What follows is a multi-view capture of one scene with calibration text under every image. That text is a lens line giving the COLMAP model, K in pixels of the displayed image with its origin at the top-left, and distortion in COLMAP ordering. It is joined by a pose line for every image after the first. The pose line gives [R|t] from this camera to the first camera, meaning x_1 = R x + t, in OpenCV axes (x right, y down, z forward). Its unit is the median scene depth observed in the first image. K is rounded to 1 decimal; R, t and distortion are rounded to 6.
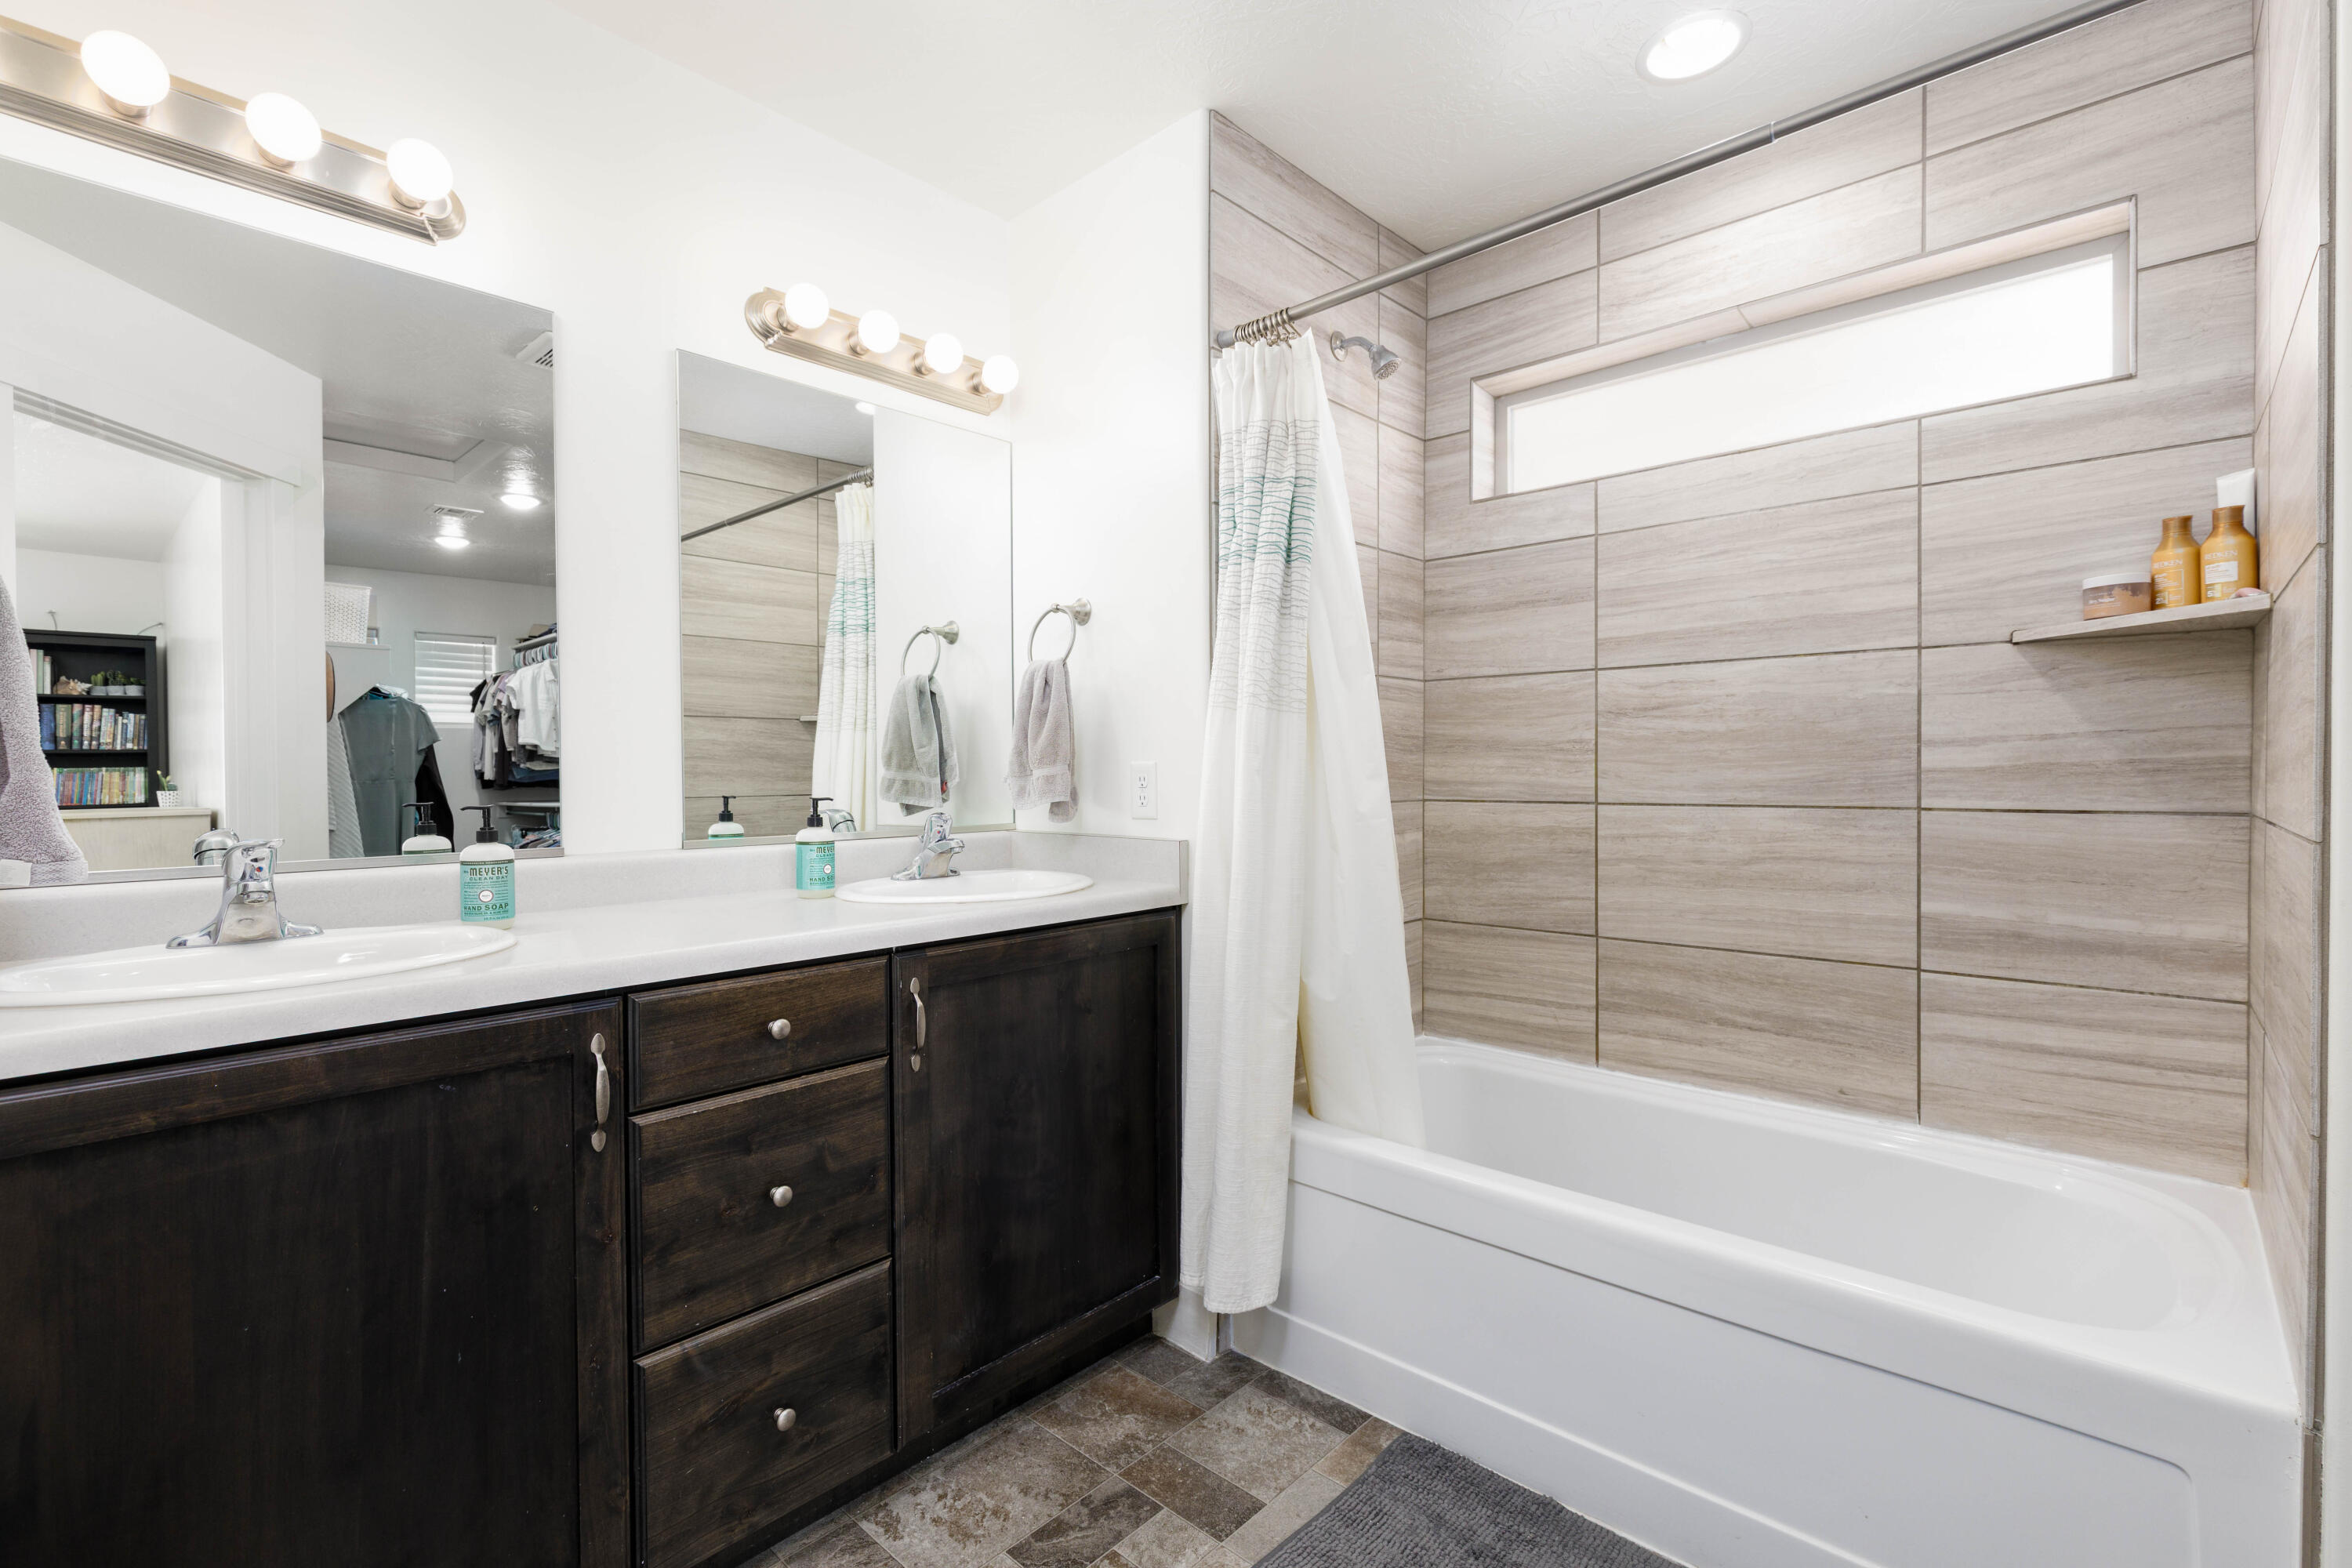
lens RADIAL K [[1045.3, 0, 1179.8], [0, 1045.3, 788.4], [0, 0, 1]] dist [0.004830, -0.002146]
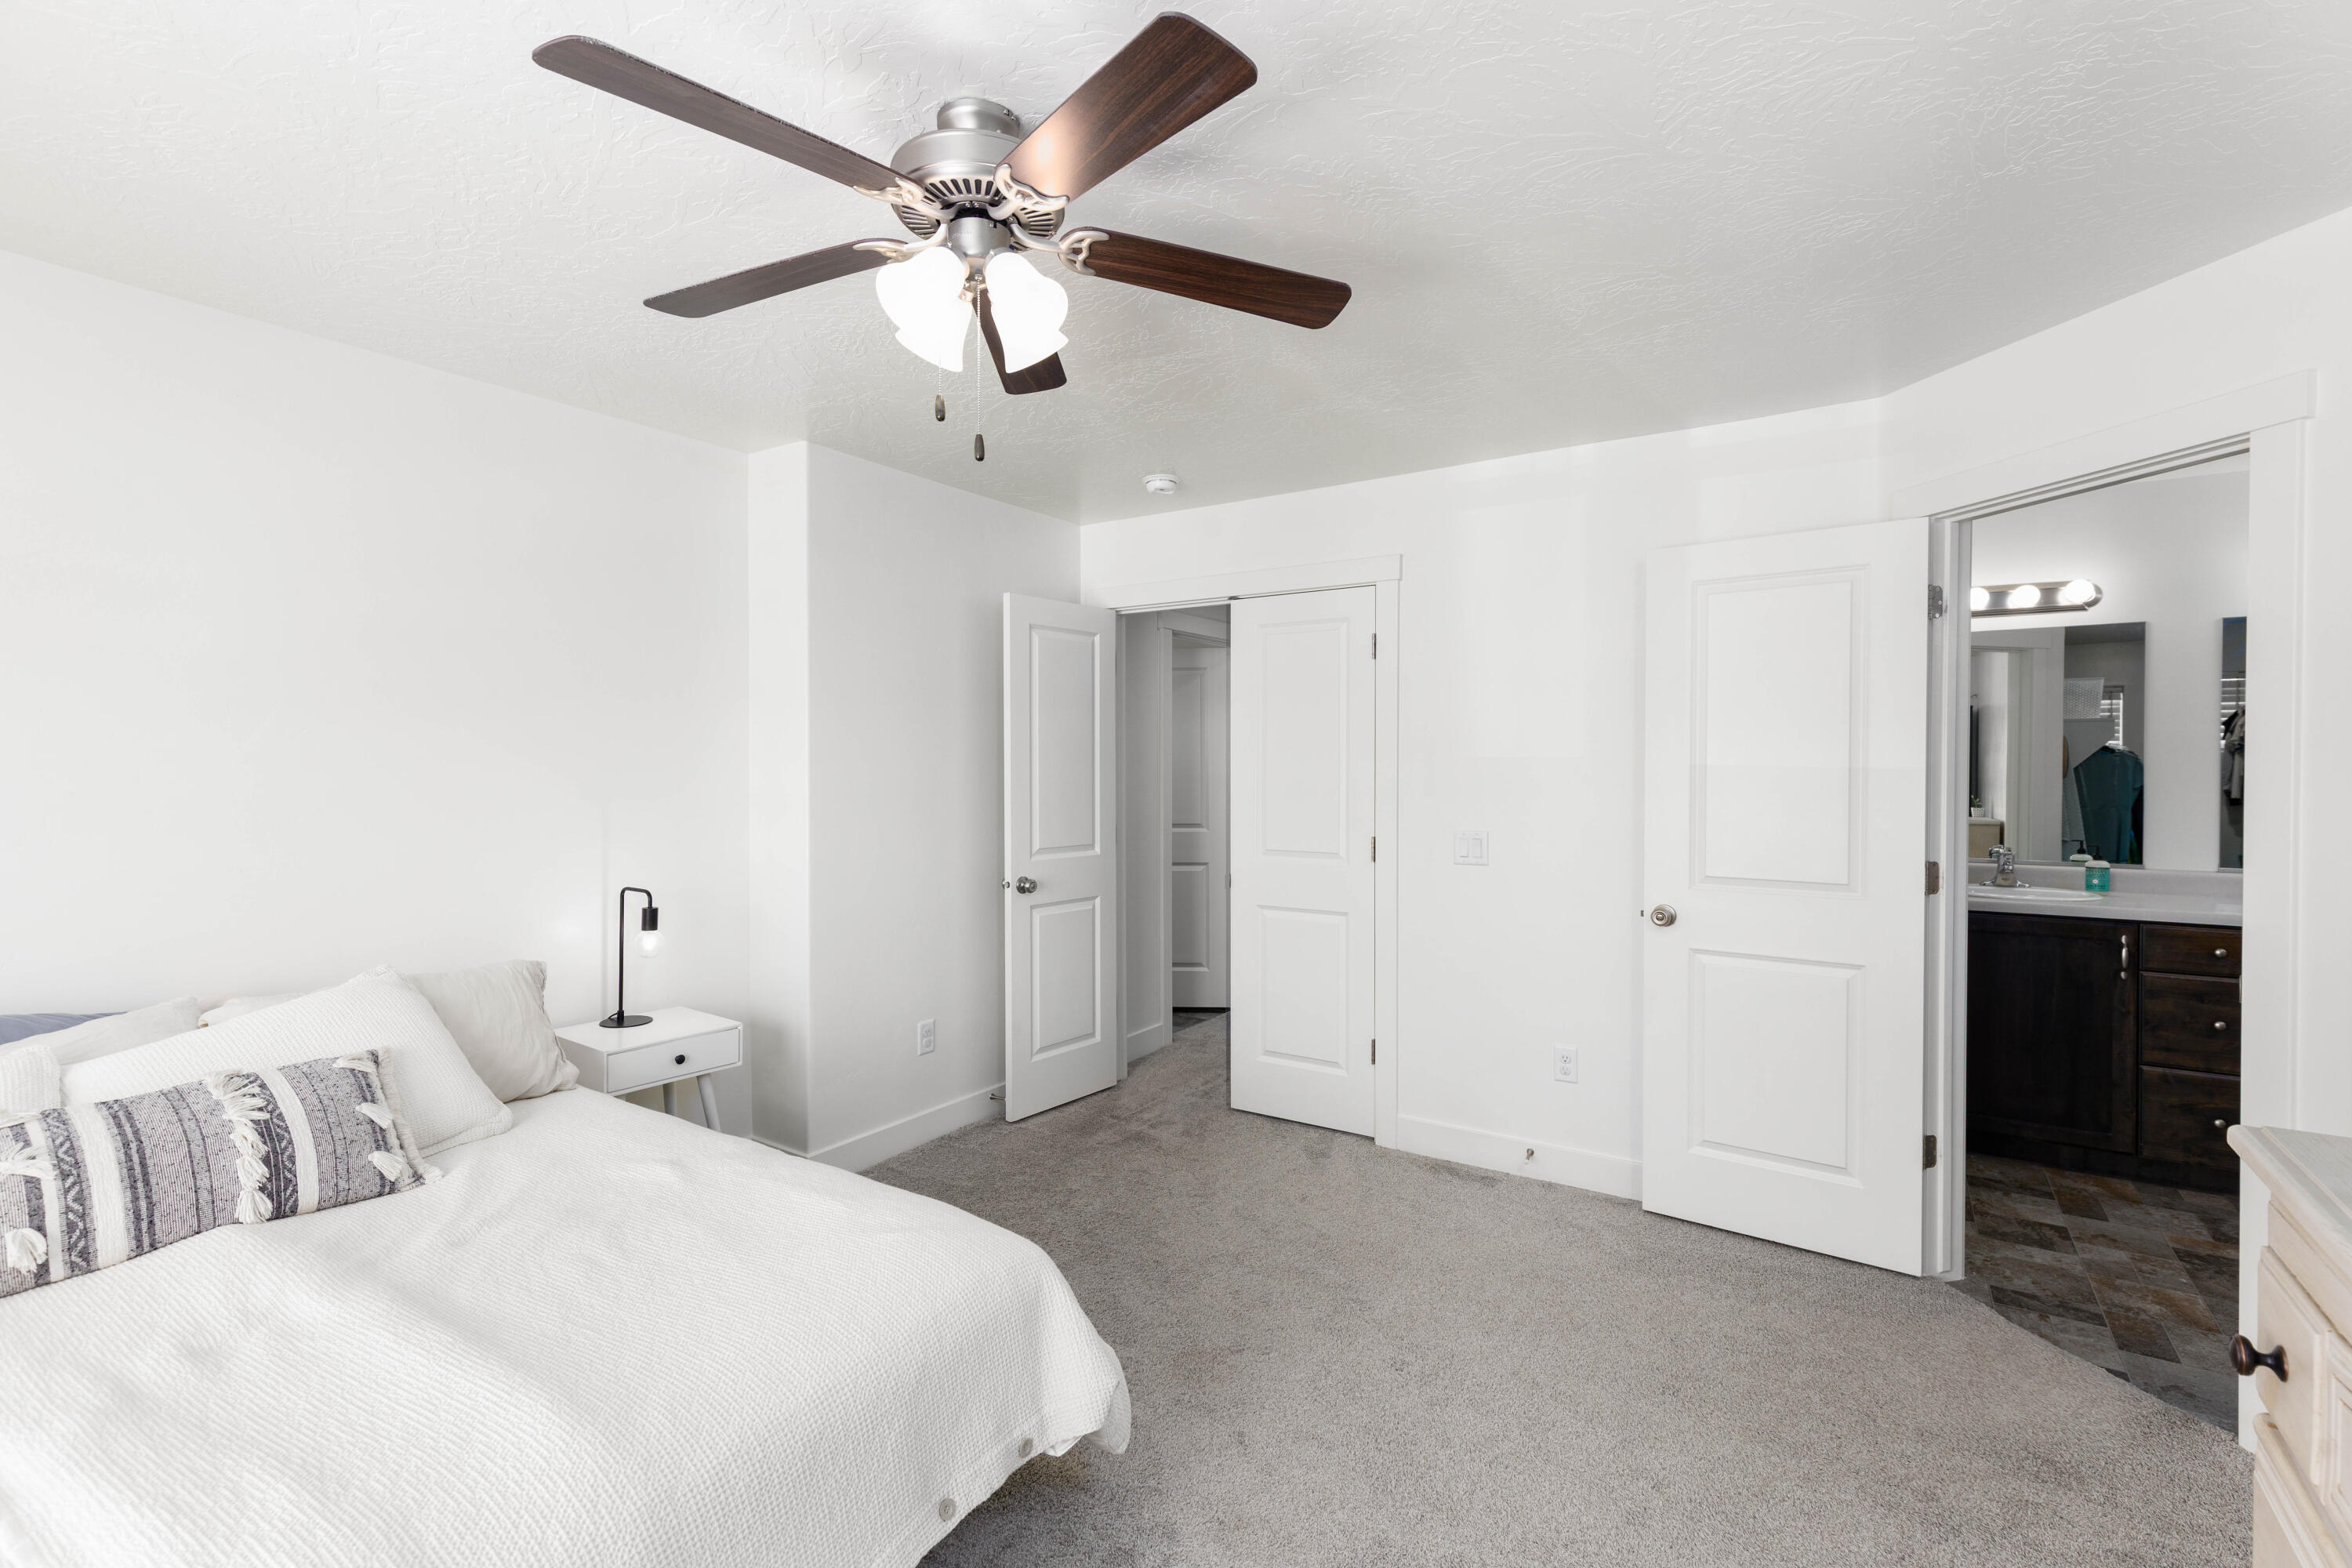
lens RADIAL K [[1045.3, 0, 1178.7], [0, 1045.3, 785.8], [0, 0, 1]] dist [0.004830, -0.002146]
pose [[0.158856, 0.021016, -0.987078, 1.577045], [-0.017174, 0.999681, 0.018521, -0.145774], [0.987152, 0.014010, 0.159167, -1.694138]]
